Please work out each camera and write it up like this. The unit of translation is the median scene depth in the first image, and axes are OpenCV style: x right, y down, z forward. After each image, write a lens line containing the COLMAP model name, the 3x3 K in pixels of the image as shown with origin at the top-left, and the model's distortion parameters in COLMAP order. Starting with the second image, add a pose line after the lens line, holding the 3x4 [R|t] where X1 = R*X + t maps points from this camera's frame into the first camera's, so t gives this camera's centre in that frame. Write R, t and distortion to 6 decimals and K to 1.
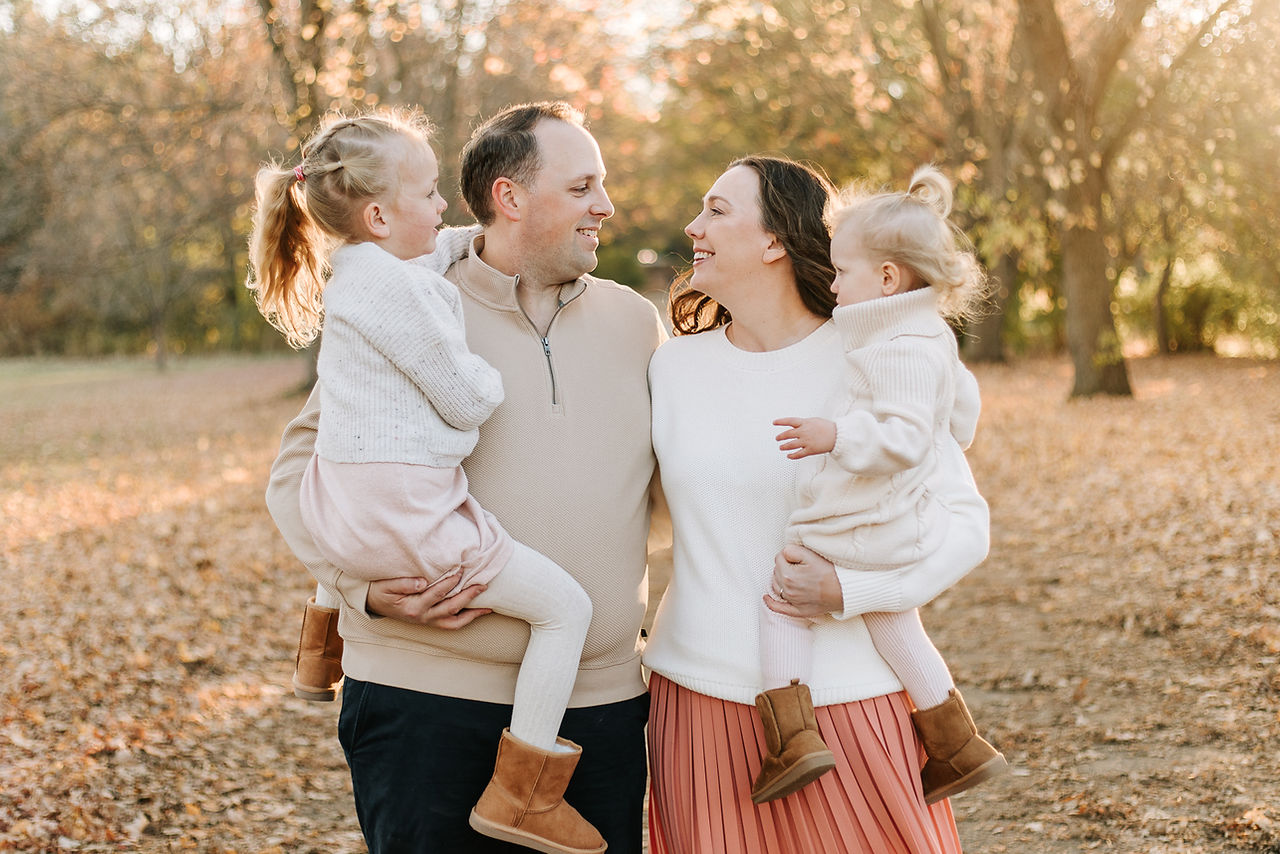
lens RADIAL K [[1478.9, 0, 640.0], [0, 1478.9, 427.0], [0, 0, 1]] dist [0.005946, -0.002190]
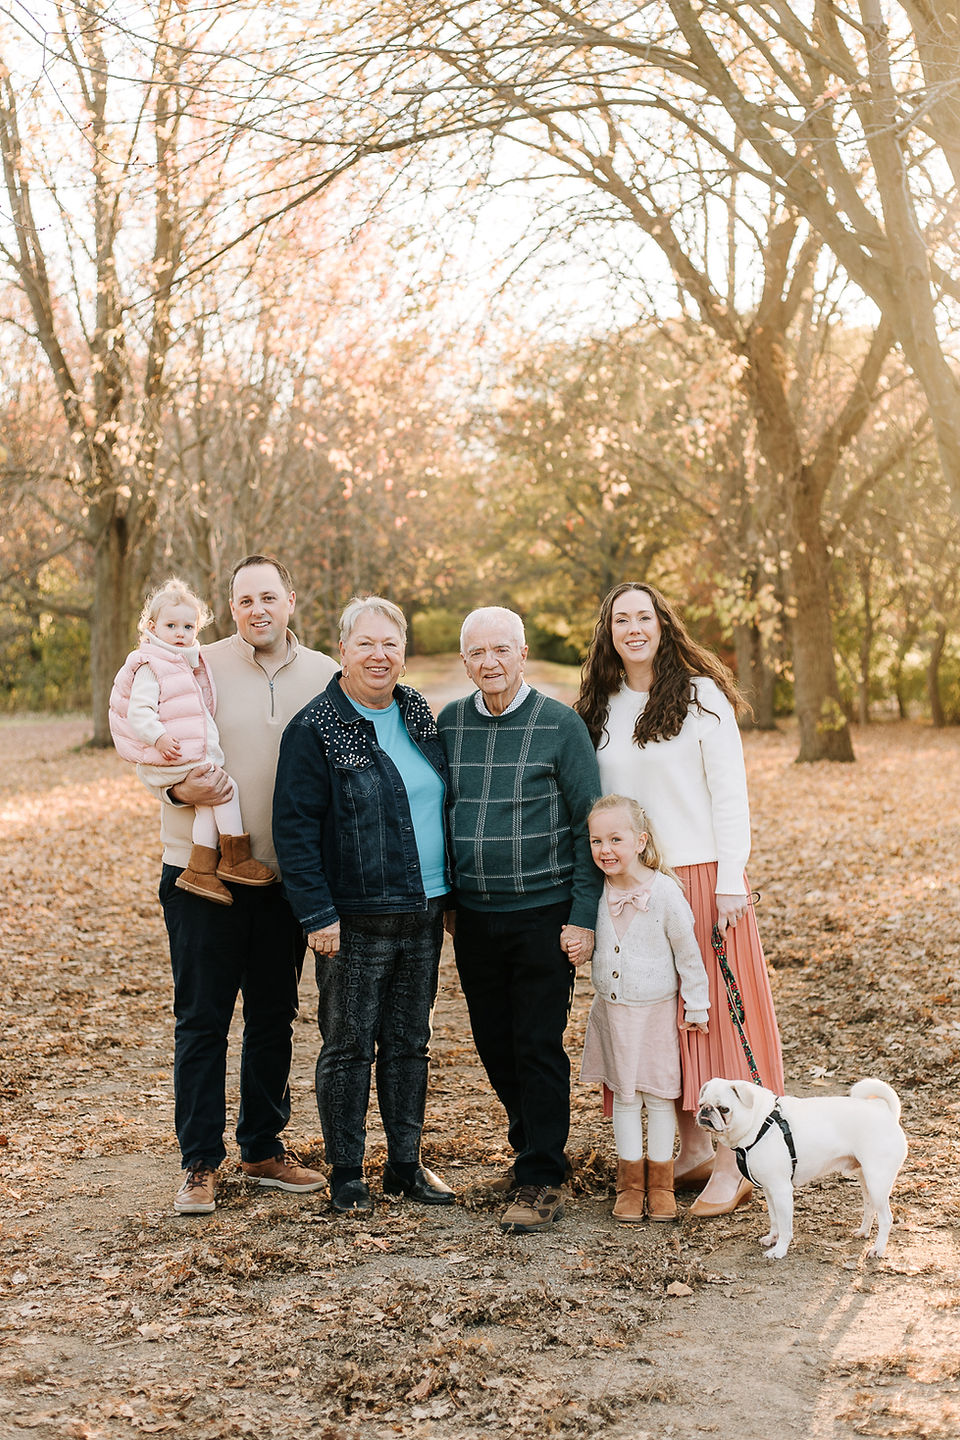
lens RADIAL K [[1573.3, 0, 480.0], [0, 1573.3, 720.0], [0, 0, 1]] dist [0.002497, 0.002519]
pose [[0.999869, 0.015971, 0.002795, 0.156209], [-0.015811, 0.998615, -0.050187, 0.029809], [-0.003592, 0.050136, 0.998736, -0.392816]]
